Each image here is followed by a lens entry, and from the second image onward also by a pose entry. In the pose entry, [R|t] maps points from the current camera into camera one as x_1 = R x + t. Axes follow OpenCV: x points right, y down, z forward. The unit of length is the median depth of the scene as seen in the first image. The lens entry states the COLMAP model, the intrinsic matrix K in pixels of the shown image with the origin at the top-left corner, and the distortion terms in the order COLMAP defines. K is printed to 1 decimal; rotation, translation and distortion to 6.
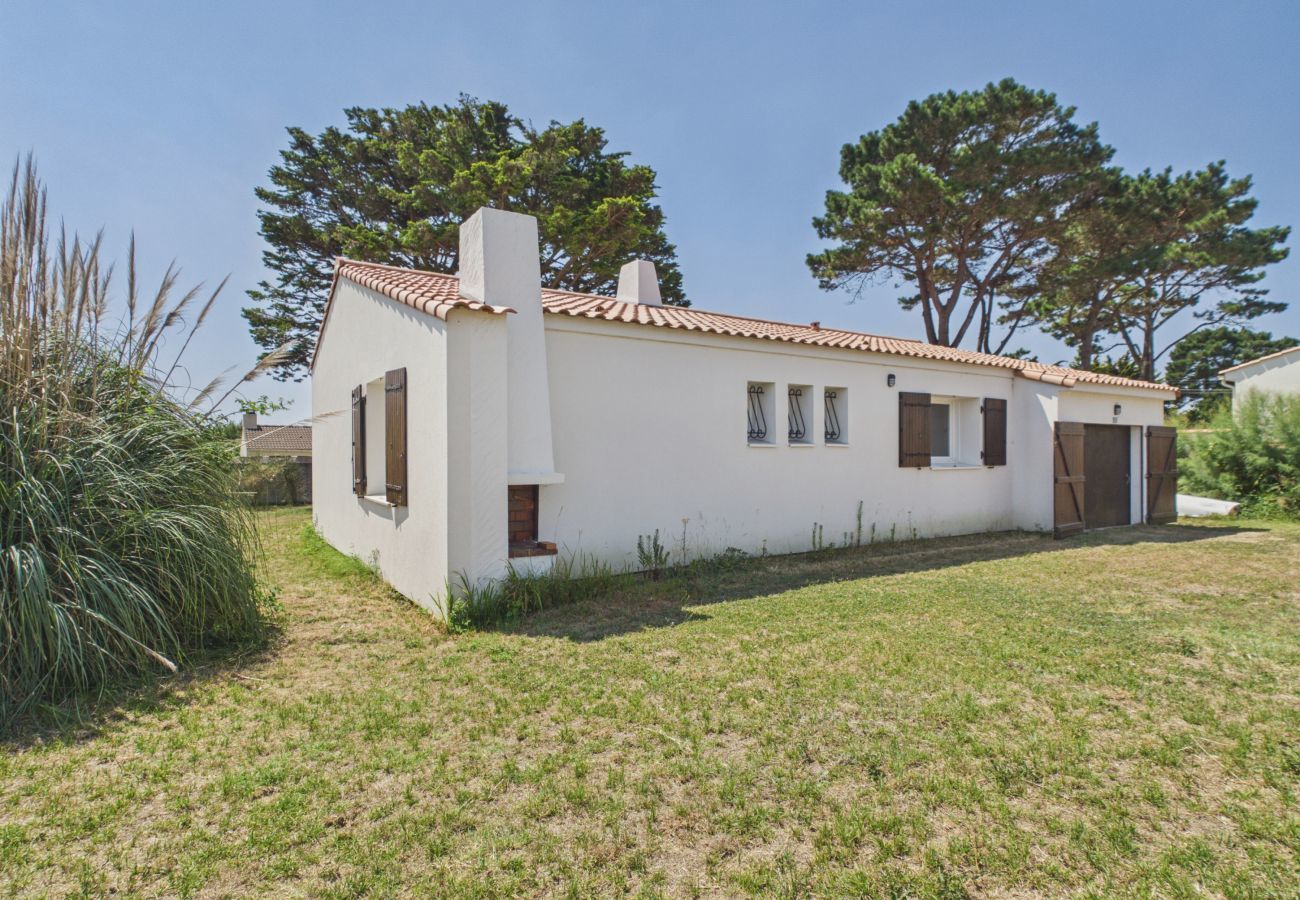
lens RADIAL K [[683.9, 0, 653.5], [0, 683.9, 449.4], [0, 0, 1]] dist [0.003135, -0.000343]
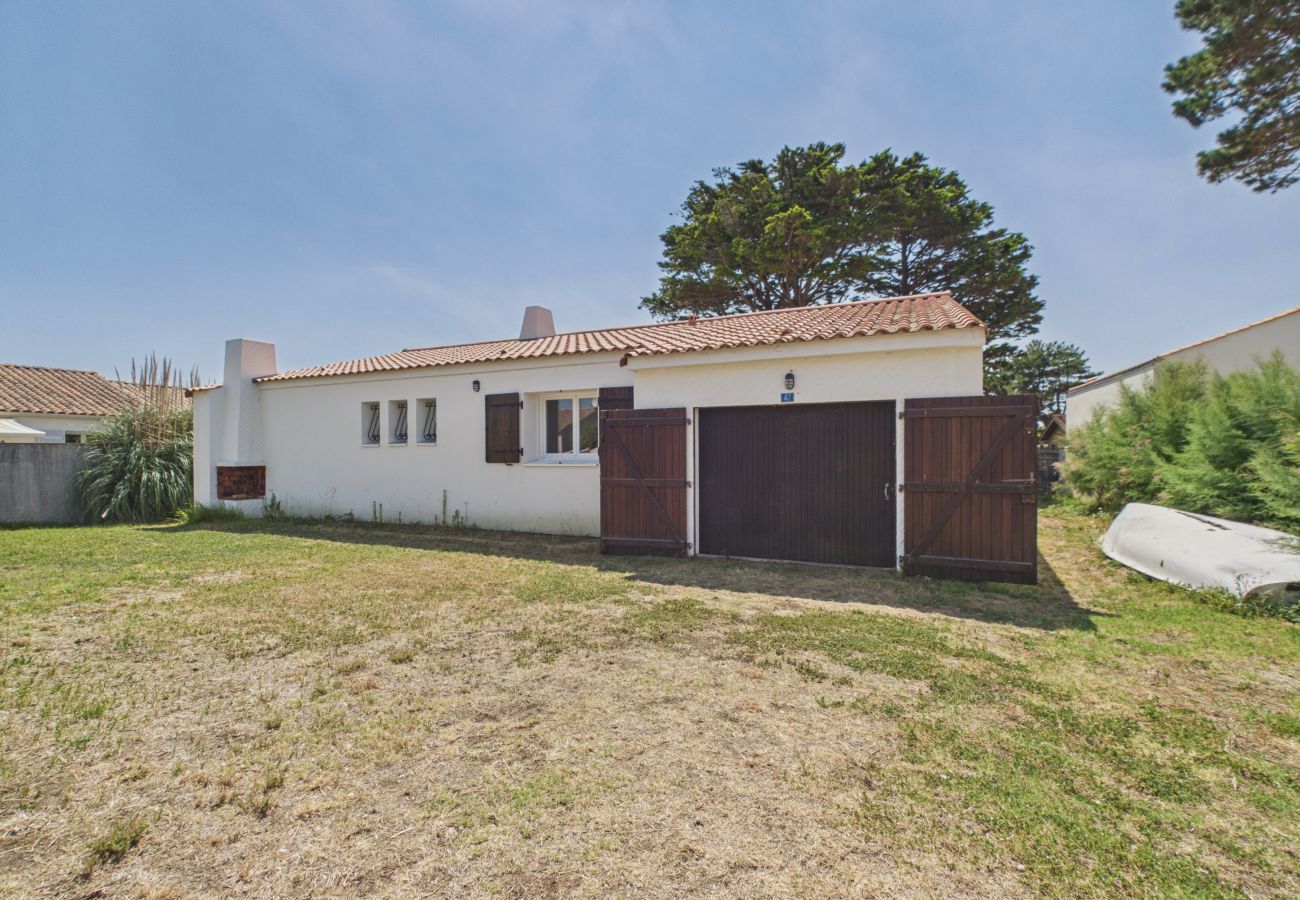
lens RADIAL K [[570.6, 0, 652.3], [0, 570.6, 452.4], [0, 0, 1]] dist [0.002382, 0.000086]
pose [[0.541557, -0.008946, -0.840616, 1.339292], [-0.000019, 0.999943, -0.010654, 0.019732], [0.840664, 0.005785, 0.541526, 0.756249]]
